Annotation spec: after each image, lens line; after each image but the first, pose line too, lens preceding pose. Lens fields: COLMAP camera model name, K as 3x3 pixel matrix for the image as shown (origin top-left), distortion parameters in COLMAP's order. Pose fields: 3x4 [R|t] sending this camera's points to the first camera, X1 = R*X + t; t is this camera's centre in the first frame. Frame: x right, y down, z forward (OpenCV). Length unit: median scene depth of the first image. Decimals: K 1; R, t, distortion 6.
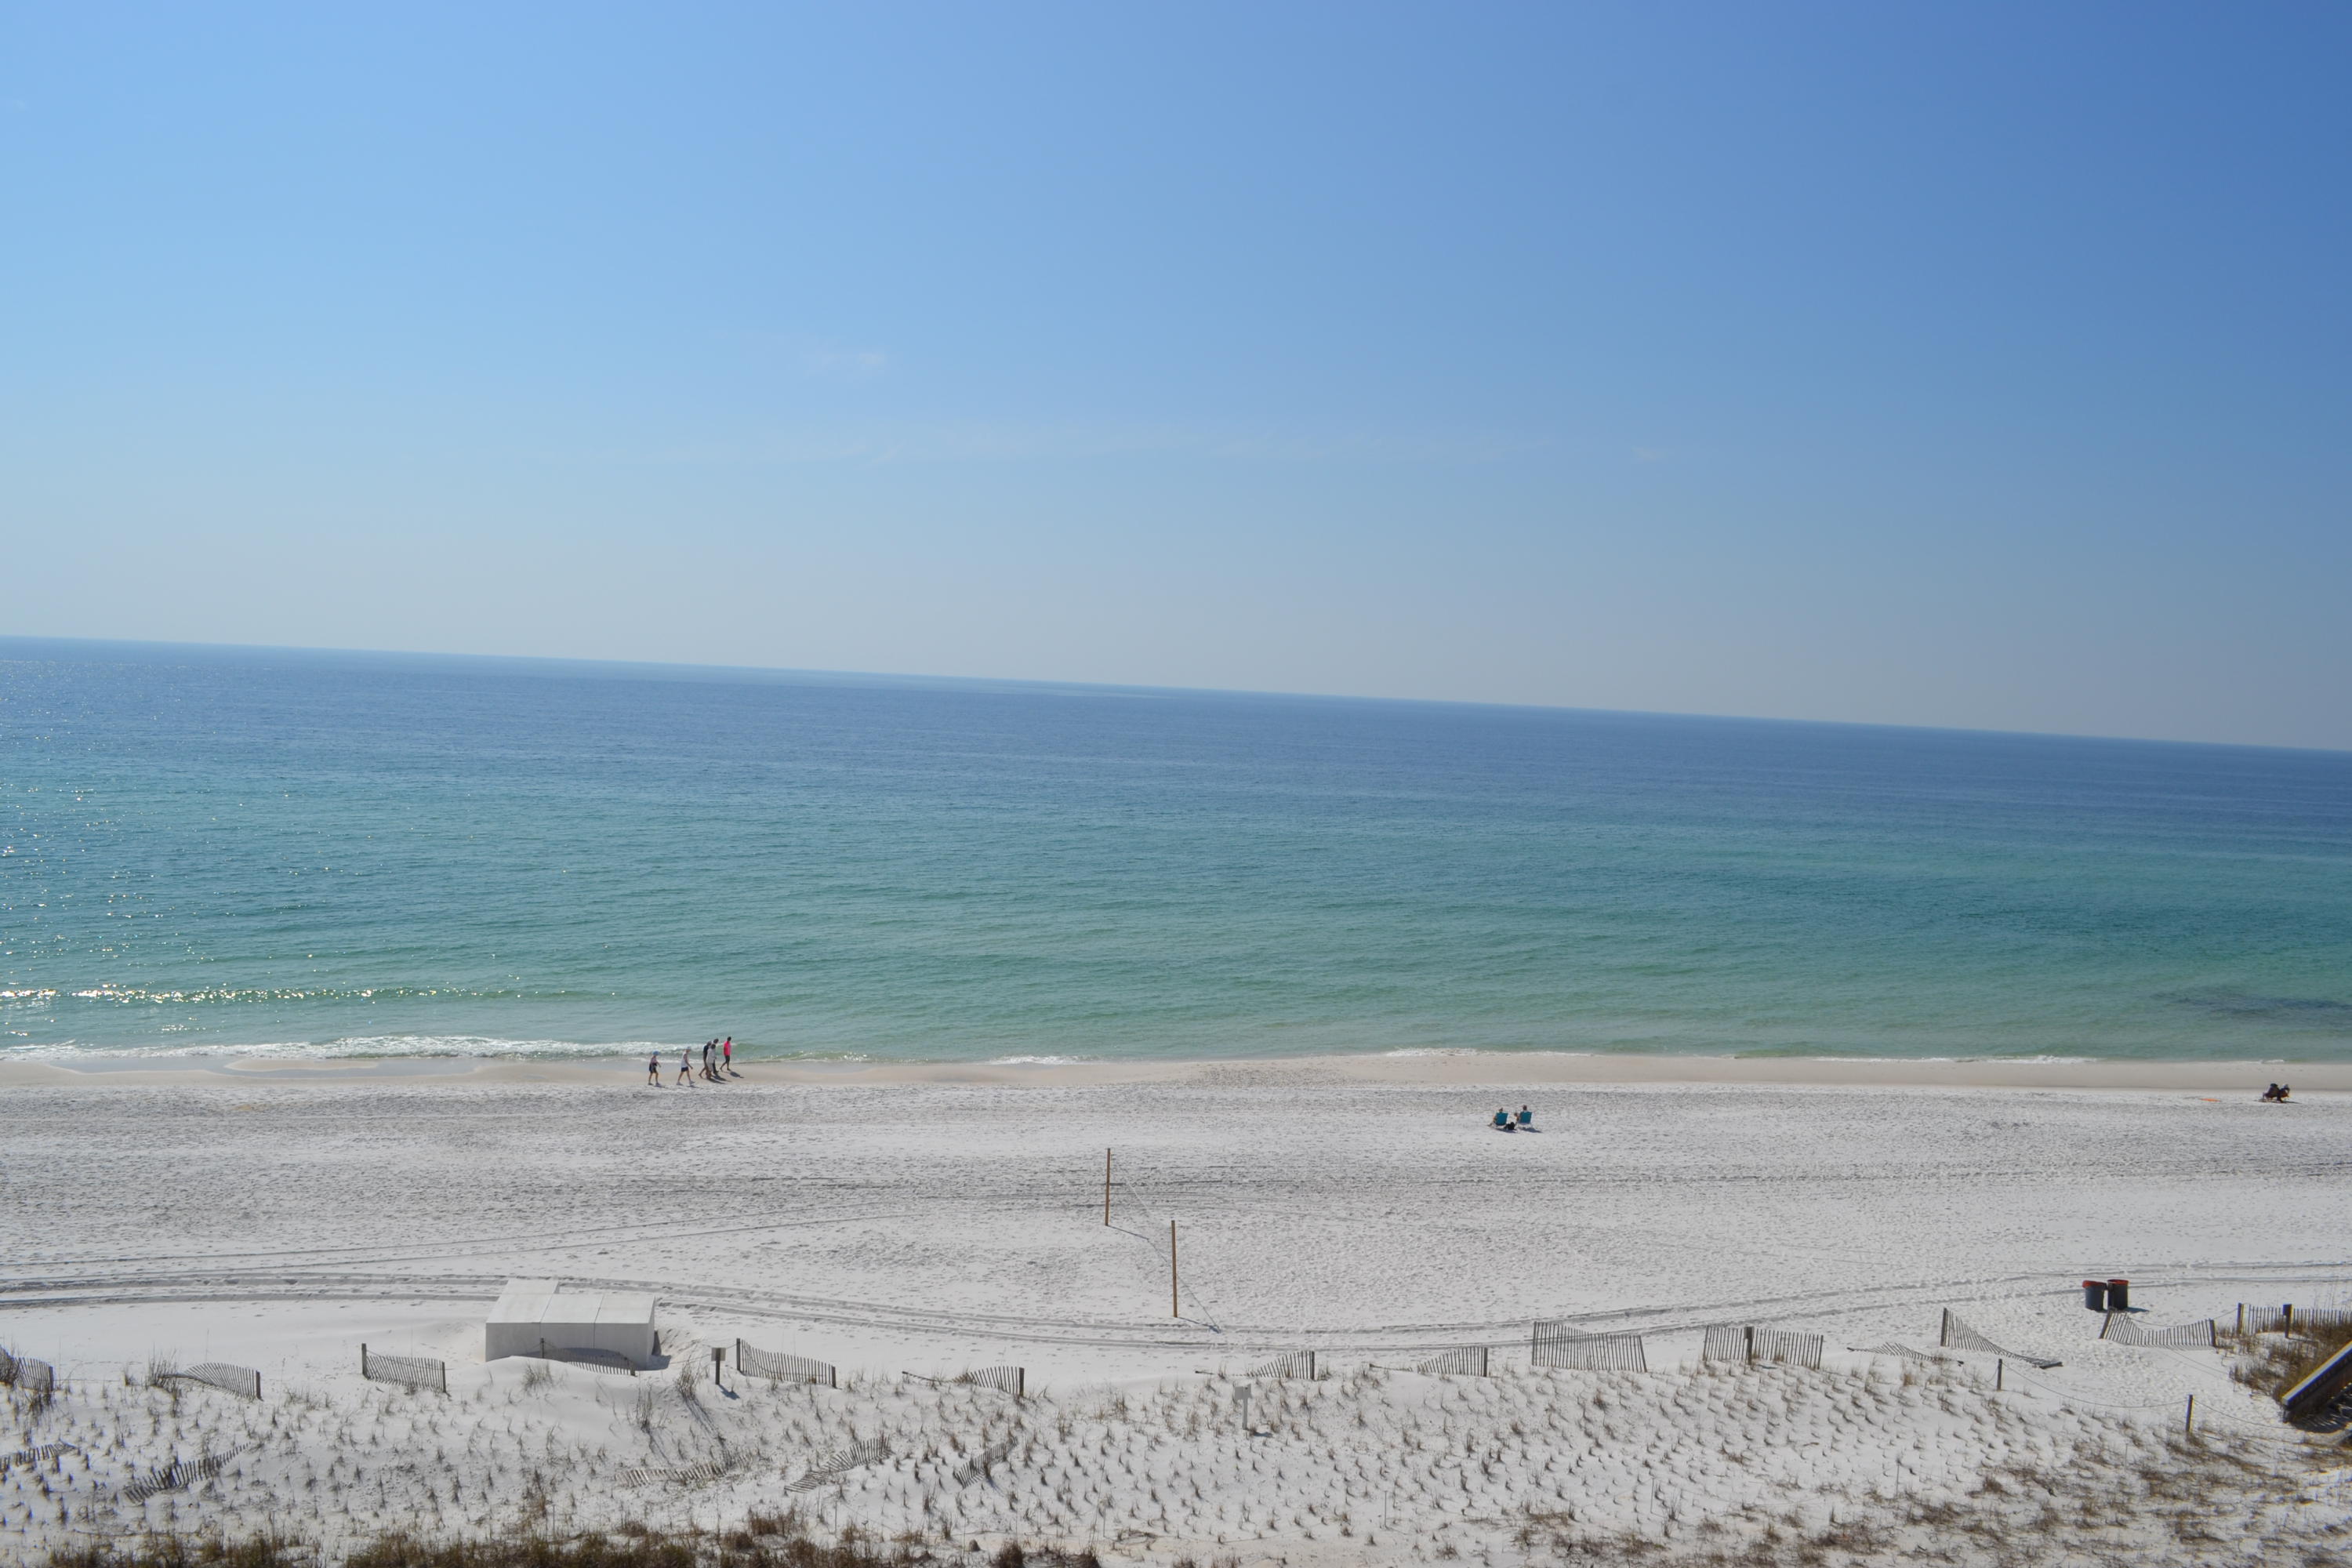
lens RADIAL K [[1888.5, 0, 1159.8], [0, 1888.5, 772.2], [0, 0, 1]] dist [-0.088010, 0.017147]
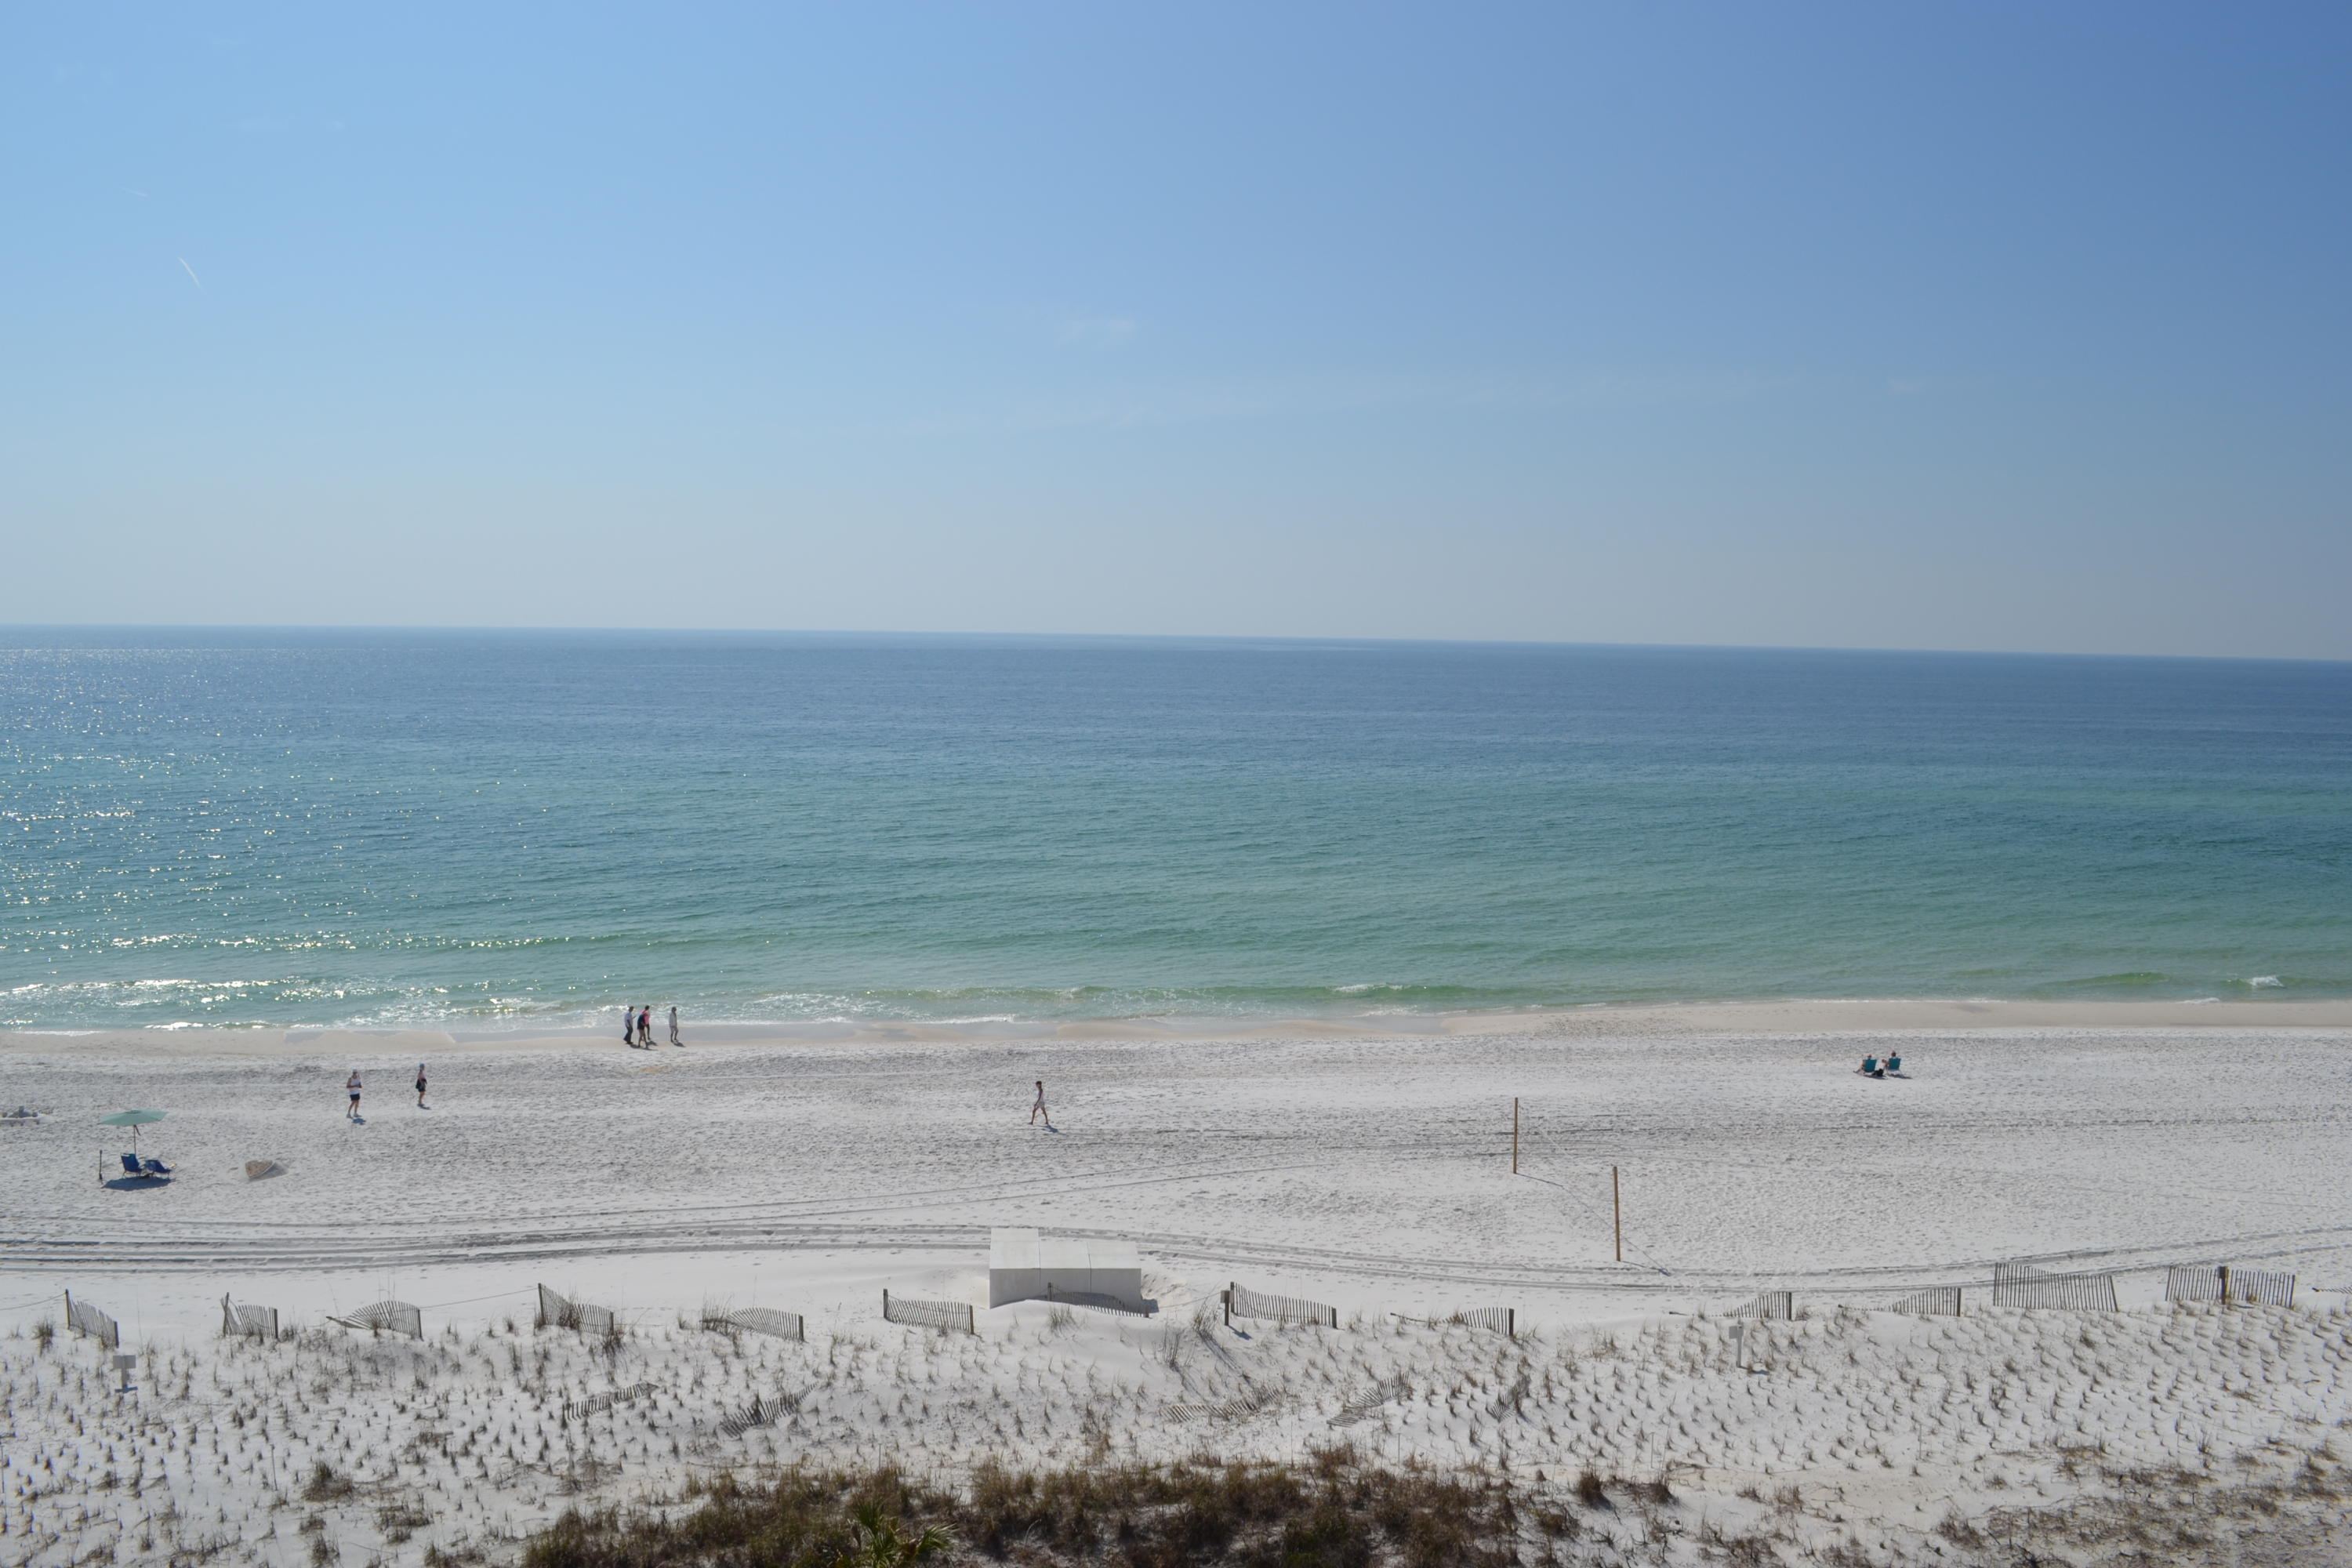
lens RADIAL K [[1888.5, 0, 1159.8], [0, 1888.5, 772.2], [0, 0, 1]] dist [-0.088010, 0.017147]
pose [[0.992783, -0.024723, -0.117347, -0.140017], [0.027475, 0.999383, 0.021891, -0.005364], [0.116733, -0.024957, 0.992850, -0.039303]]
